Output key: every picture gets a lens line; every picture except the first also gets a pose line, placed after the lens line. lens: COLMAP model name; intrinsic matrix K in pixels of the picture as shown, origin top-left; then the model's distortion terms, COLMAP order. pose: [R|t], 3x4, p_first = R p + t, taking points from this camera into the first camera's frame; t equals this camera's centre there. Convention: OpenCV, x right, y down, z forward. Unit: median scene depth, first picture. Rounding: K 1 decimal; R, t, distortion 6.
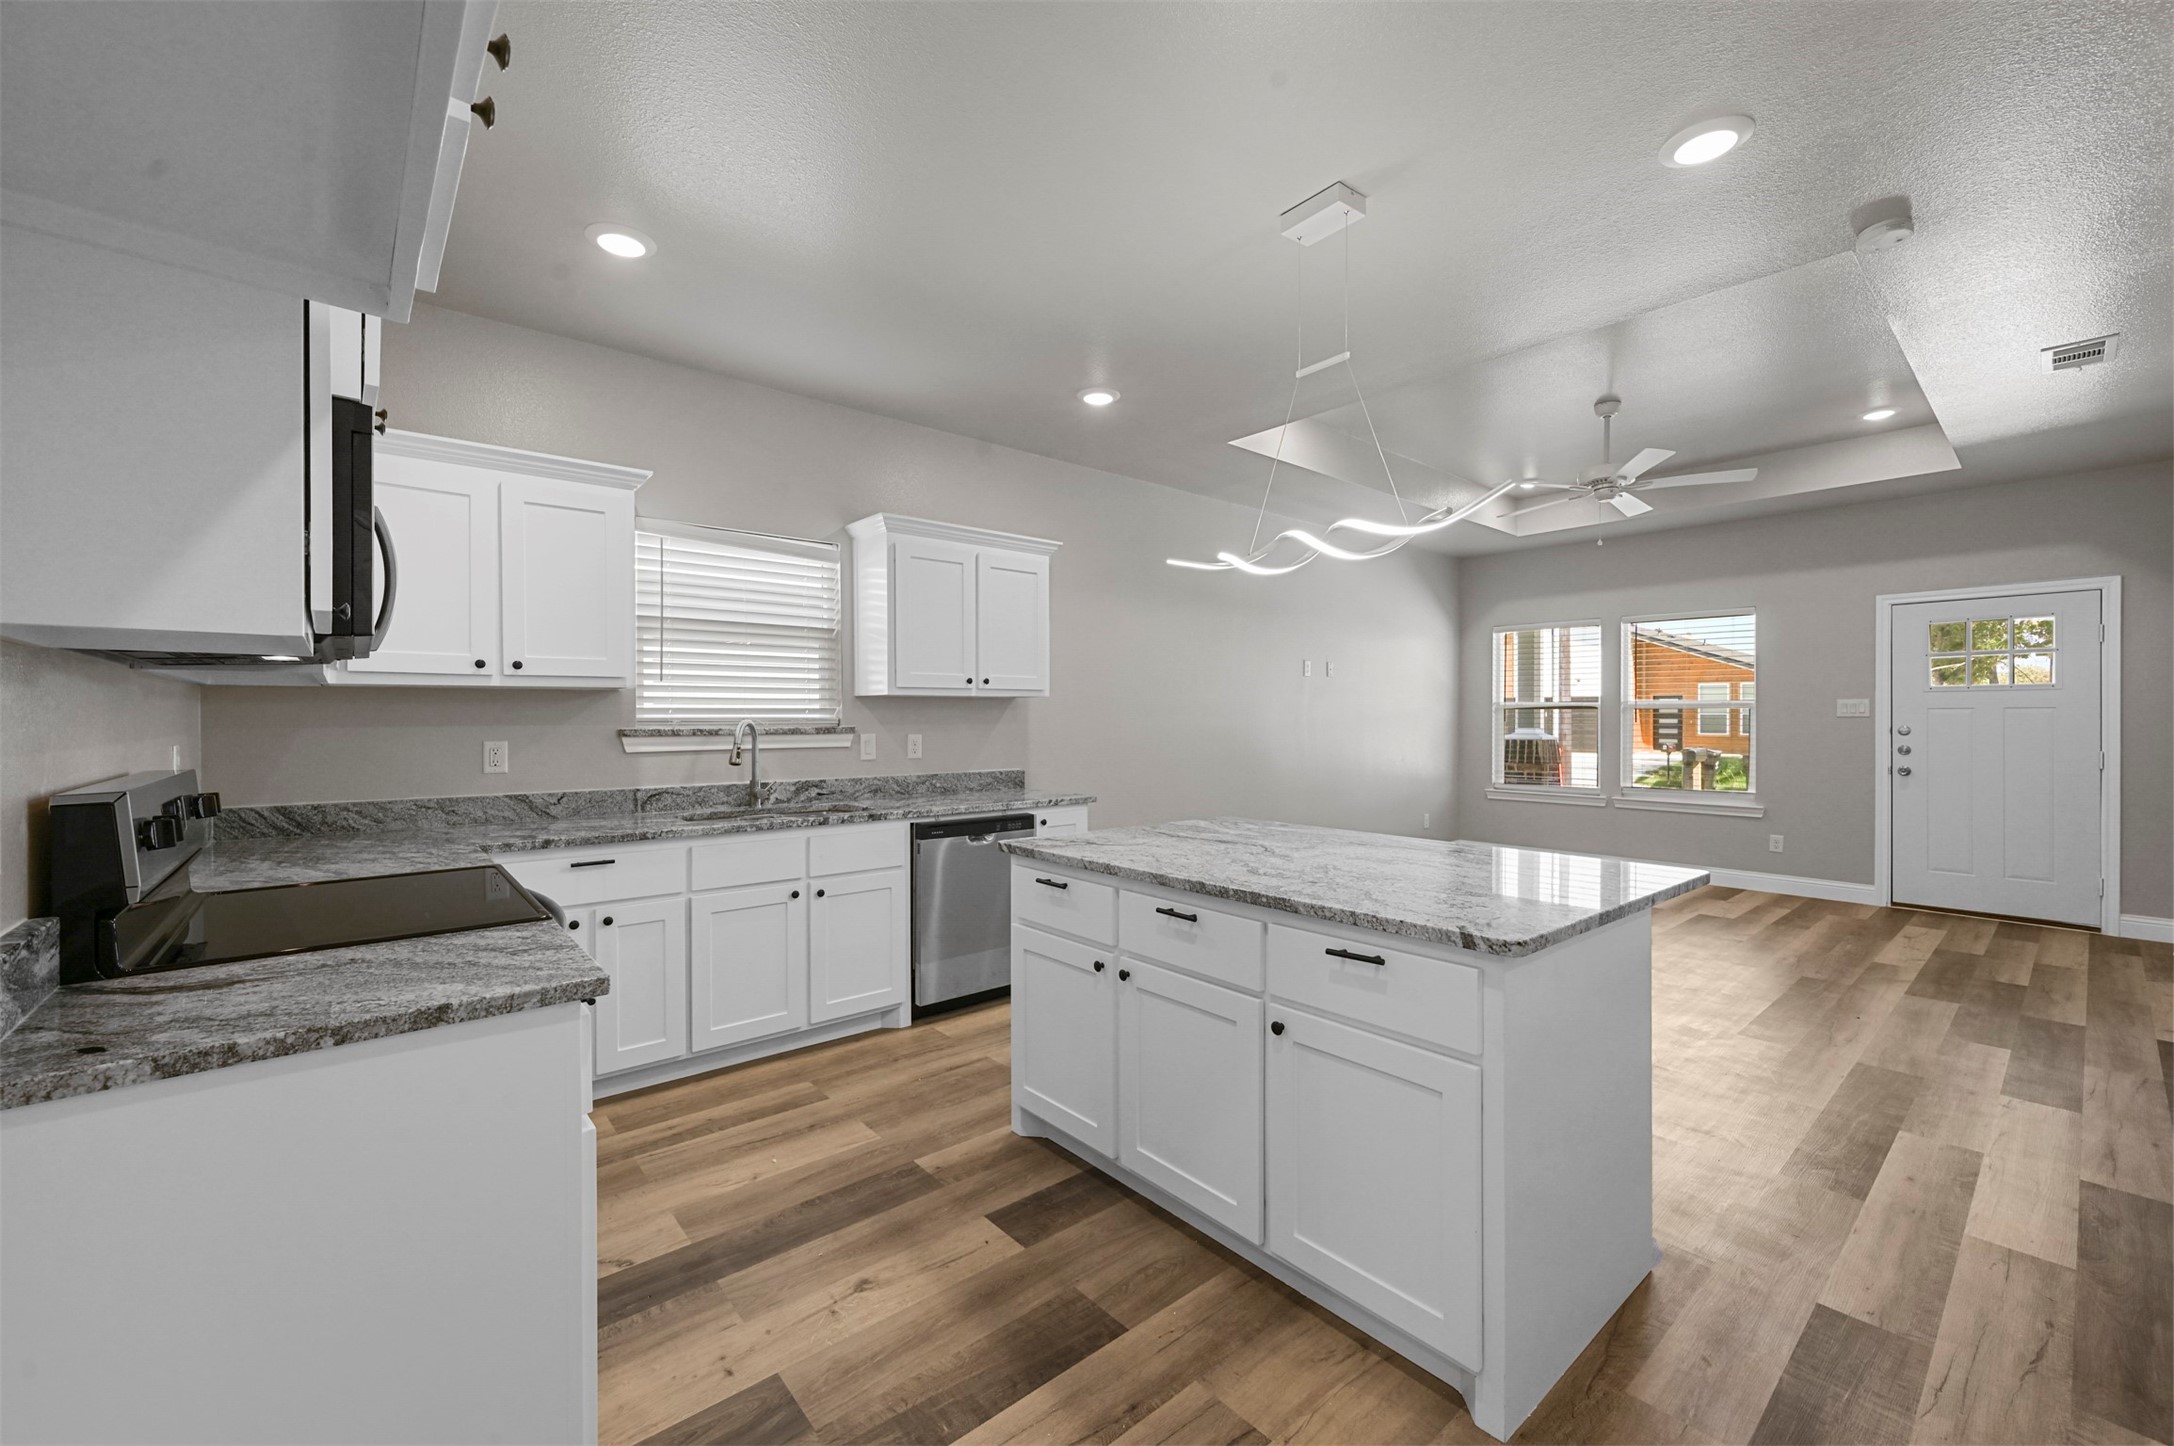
lens RADIAL K [[863.6, 0, 1078.1], [0, 863.6, 721.9], [0, 0, 1]] dist [0.001347, 0.000389]
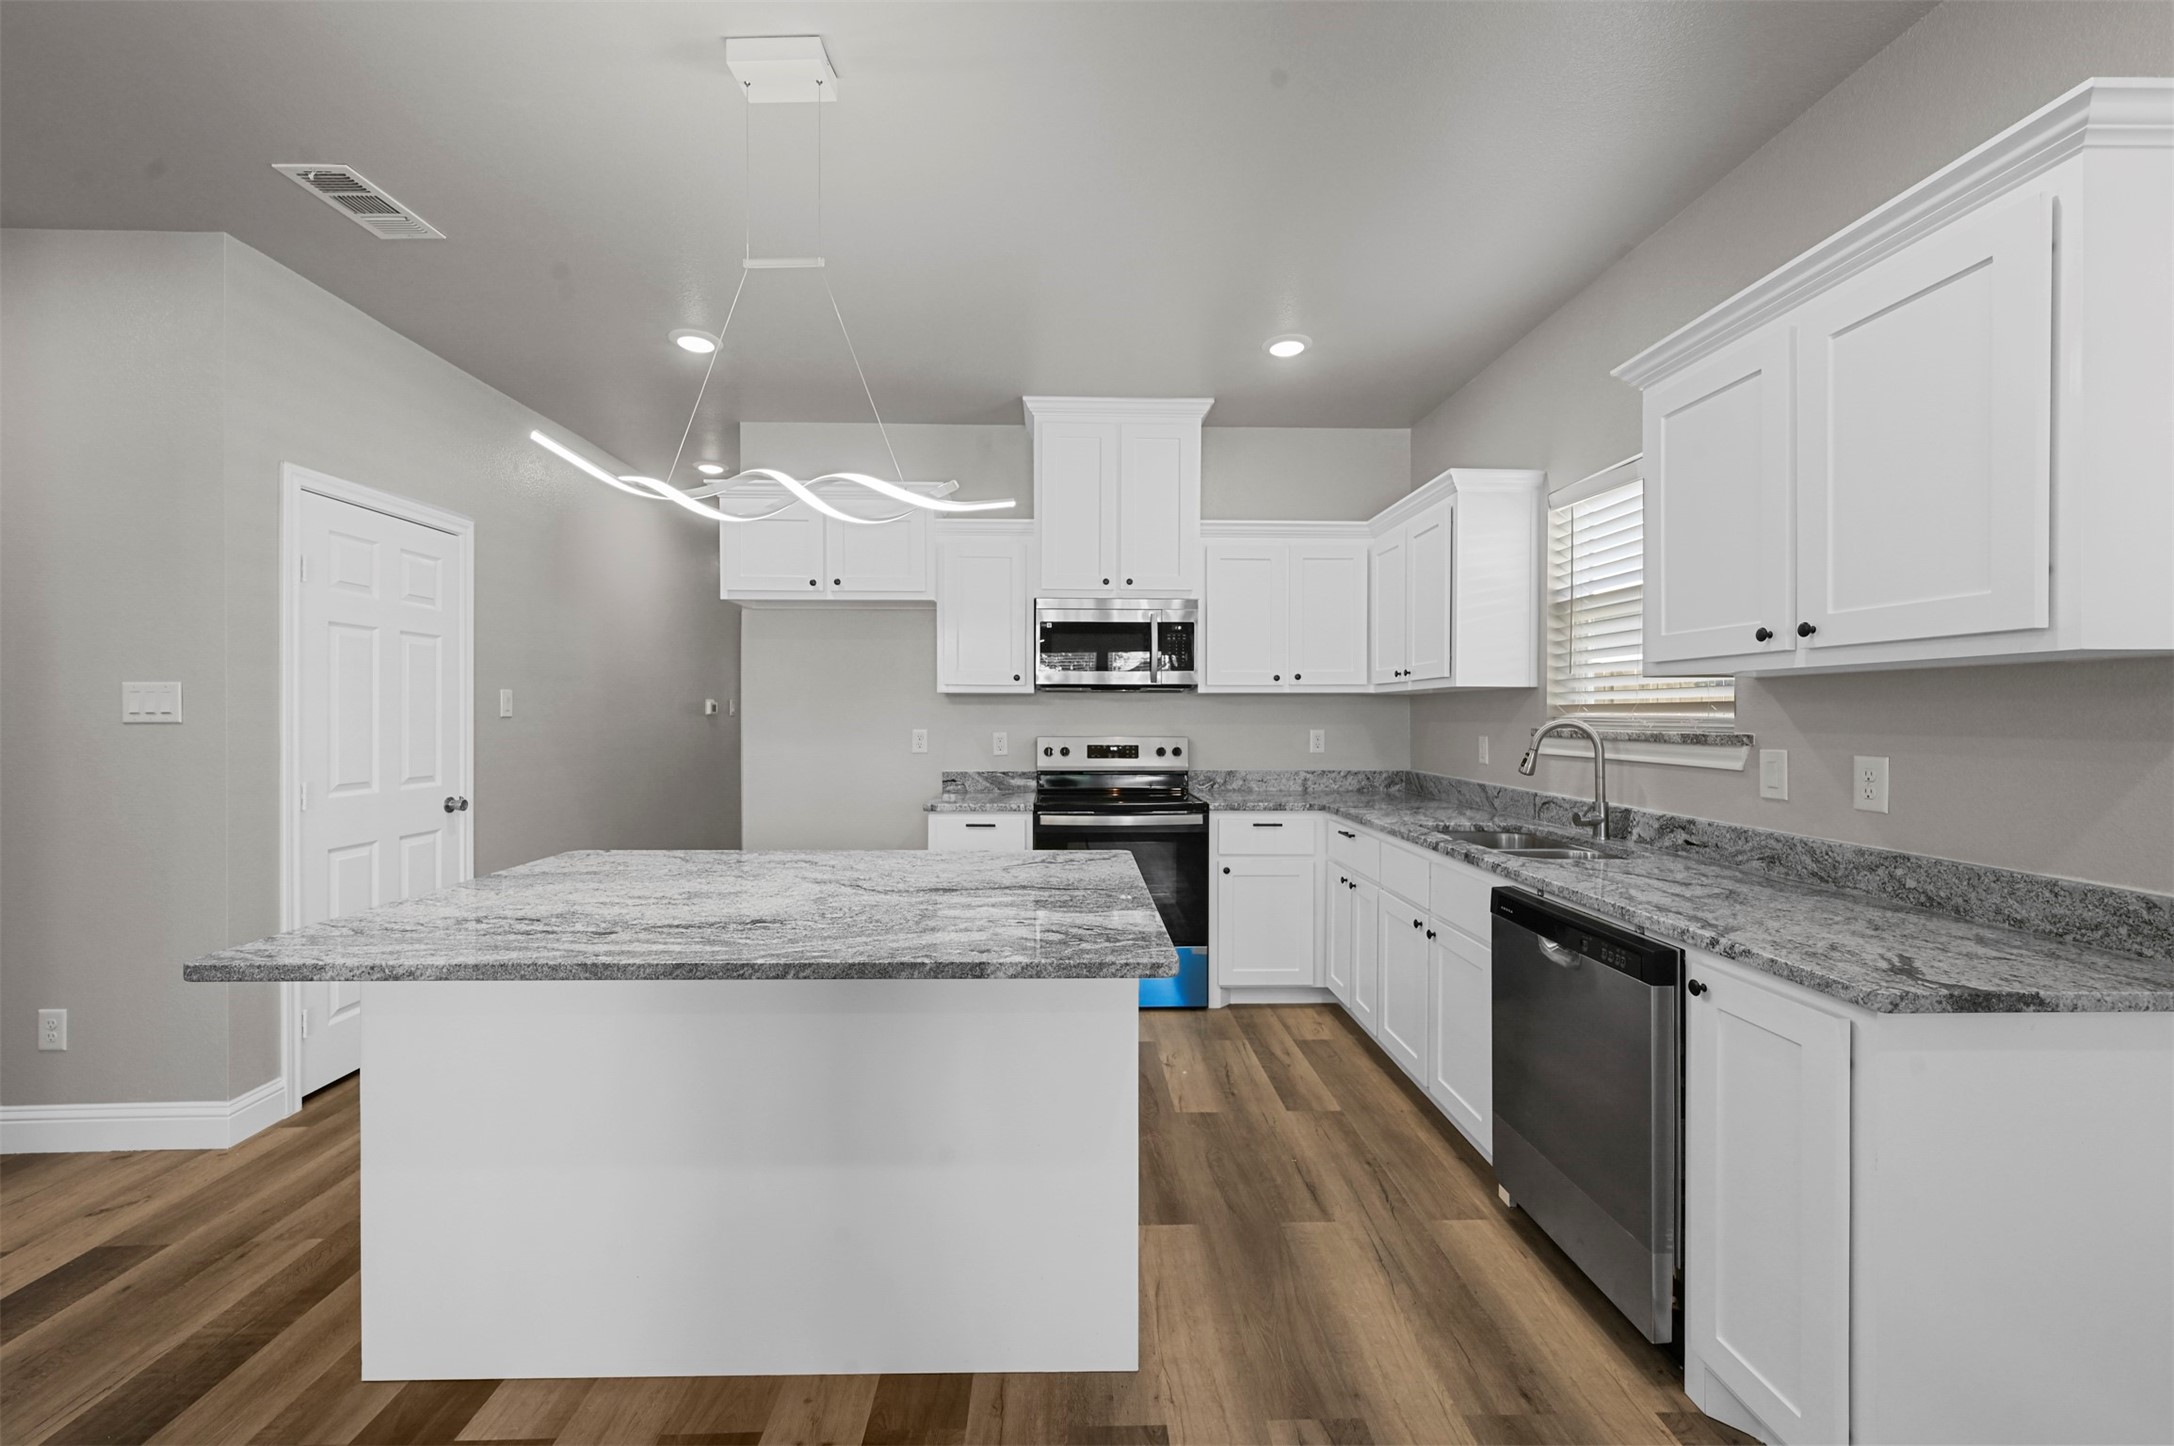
lens RADIAL K [[863.6, 0, 1081.2], [0, 863.6, 721.8], [0, 0, 1]] dist [0.001347, 0.000389]
pose [[-0.626371, 0.007627, -0.779488, 0.543996], [-0.005905, 0.999877, 0.014529, -0.010014], [0.779503, 0.013703, -0.626249, 1.275689]]
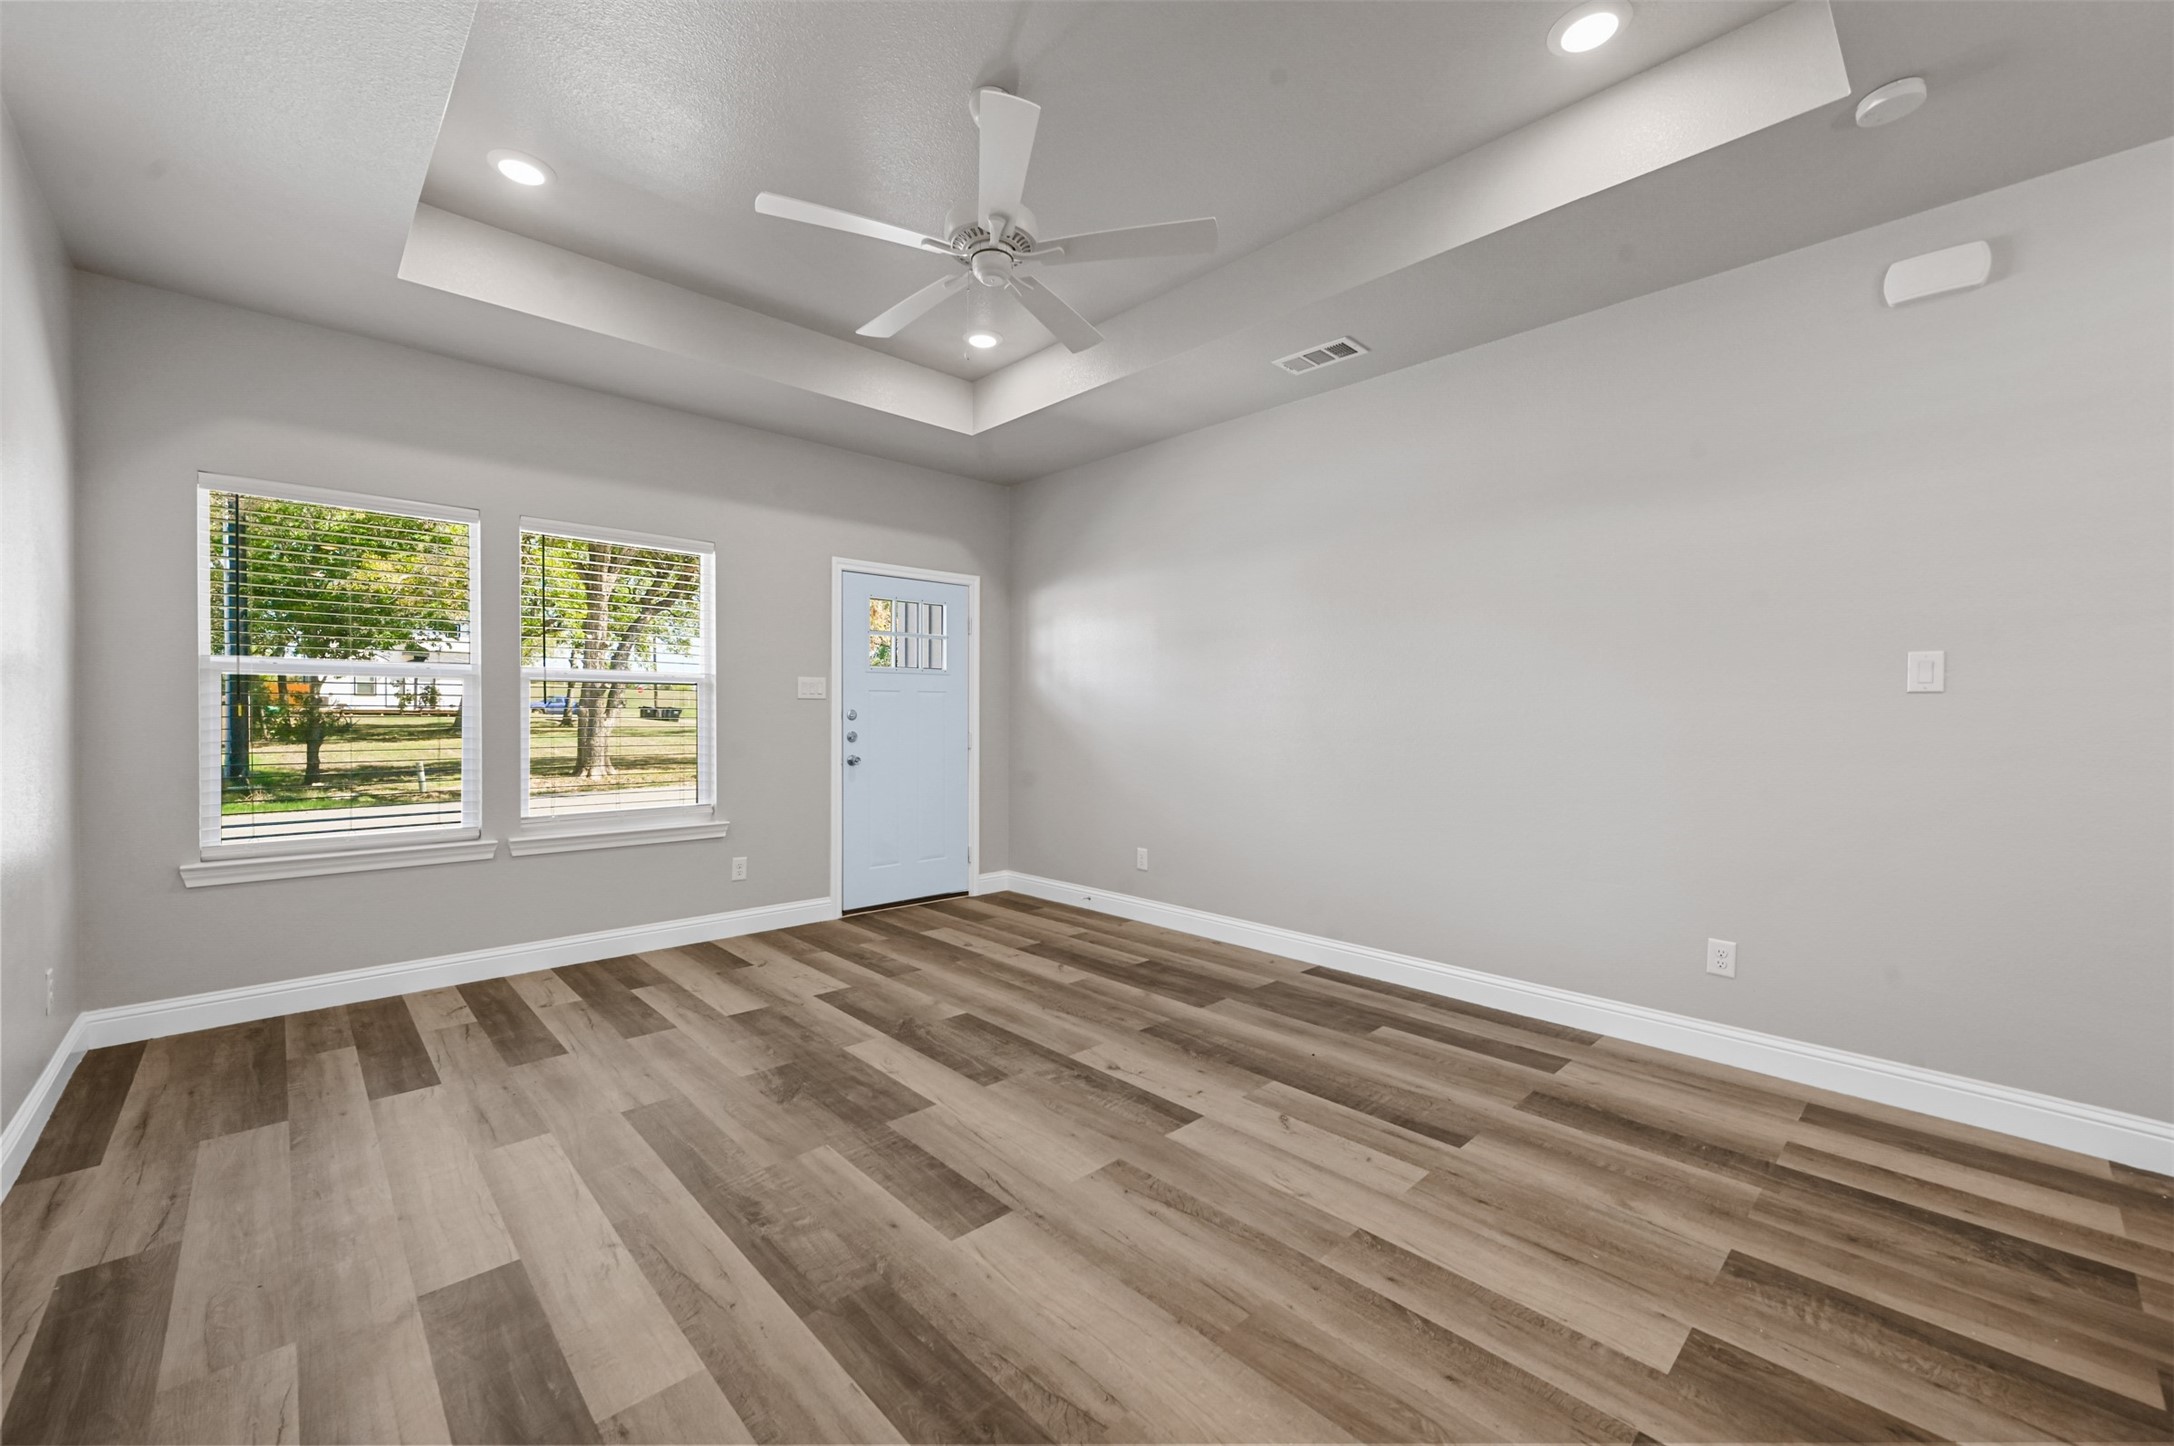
lens RADIAL K [[863.6, 0, 1080.1], [0, 863.6, 726.1], [0, 0, 1]] dist [0.001347, 0.000389]
pose [[-0.049002, -0.013760, 0.998704, 0.108531], [0.004154, 0.999894, 0.013980, 0.018243], [-0.998790, 0.004834, -0.048940, 1.434878]]
